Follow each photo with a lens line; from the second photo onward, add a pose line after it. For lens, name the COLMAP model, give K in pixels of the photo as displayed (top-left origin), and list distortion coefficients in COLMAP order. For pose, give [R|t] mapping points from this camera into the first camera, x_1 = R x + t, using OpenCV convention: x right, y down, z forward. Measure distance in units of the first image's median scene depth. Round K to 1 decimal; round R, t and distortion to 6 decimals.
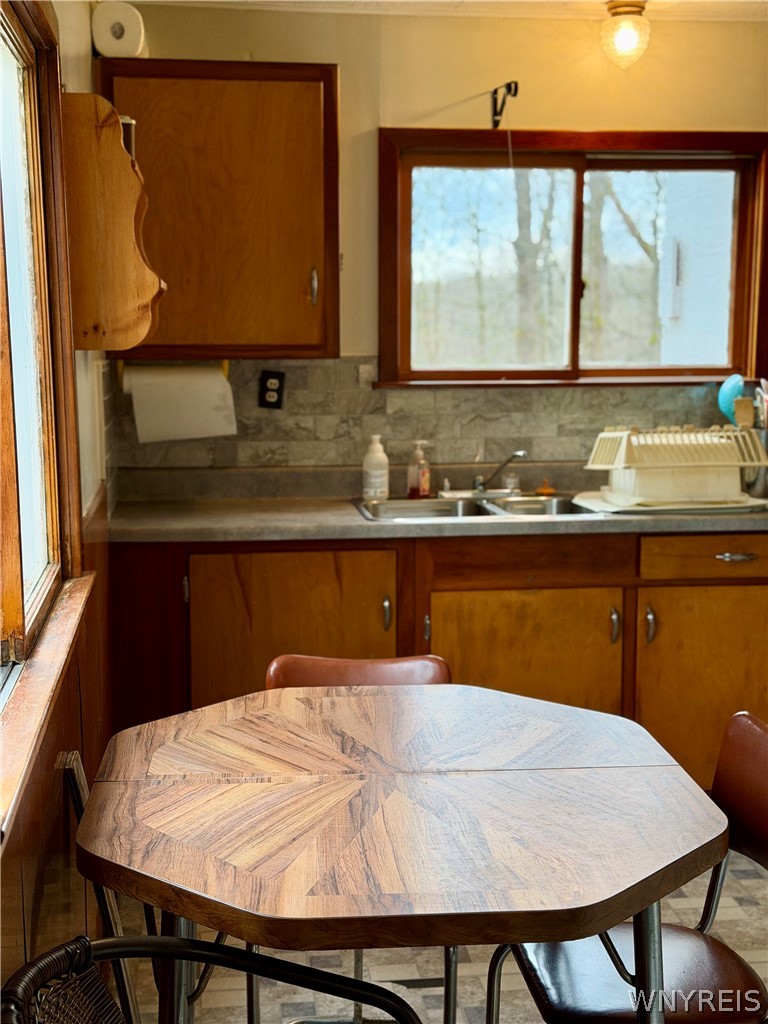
lens RADIAL K [[1413.7, 0, 391.0], [0, 1413.7, 519.1], [0, 0, 1]] dist [0.131908, 0.000000]
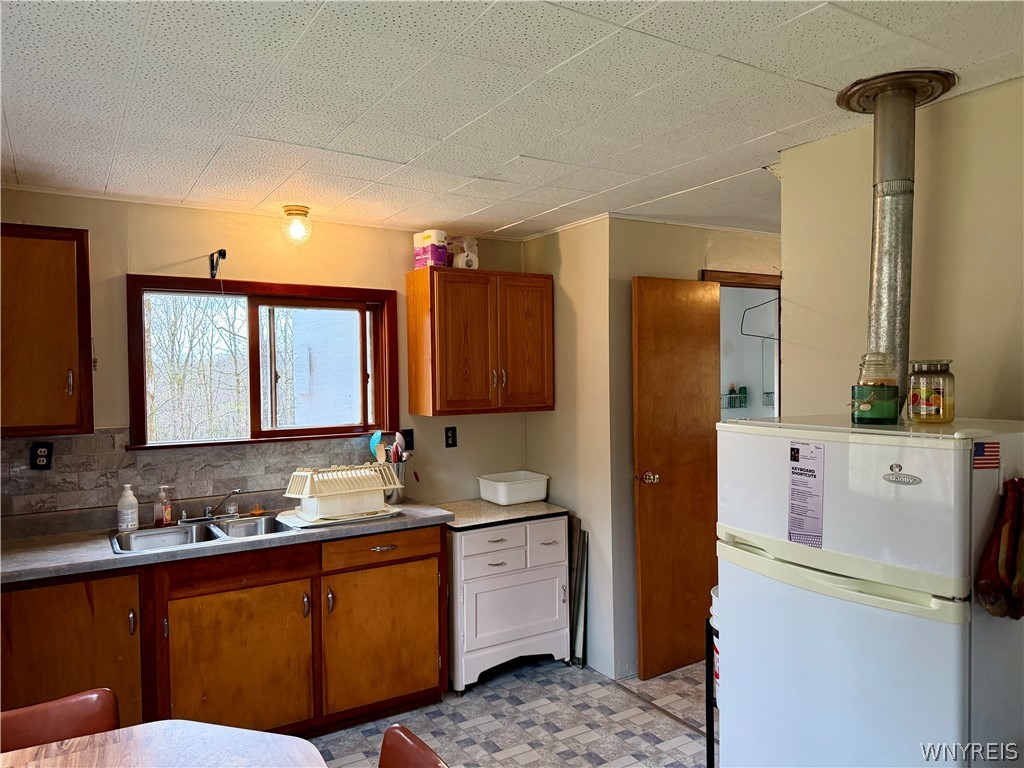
lens RADIAL K [[698.9, 0, 521.7], [0, 698.9, 379.8], [0, 0, 1]] dist [0.020314, -0.039357]
pose [[0.905128, -0.017491, 0.424780, 0.052211], [0.072678, 0.990811, -0.114065, -0.057005], [-0.418882, 0.134116, 0.898082, 0.205364]]
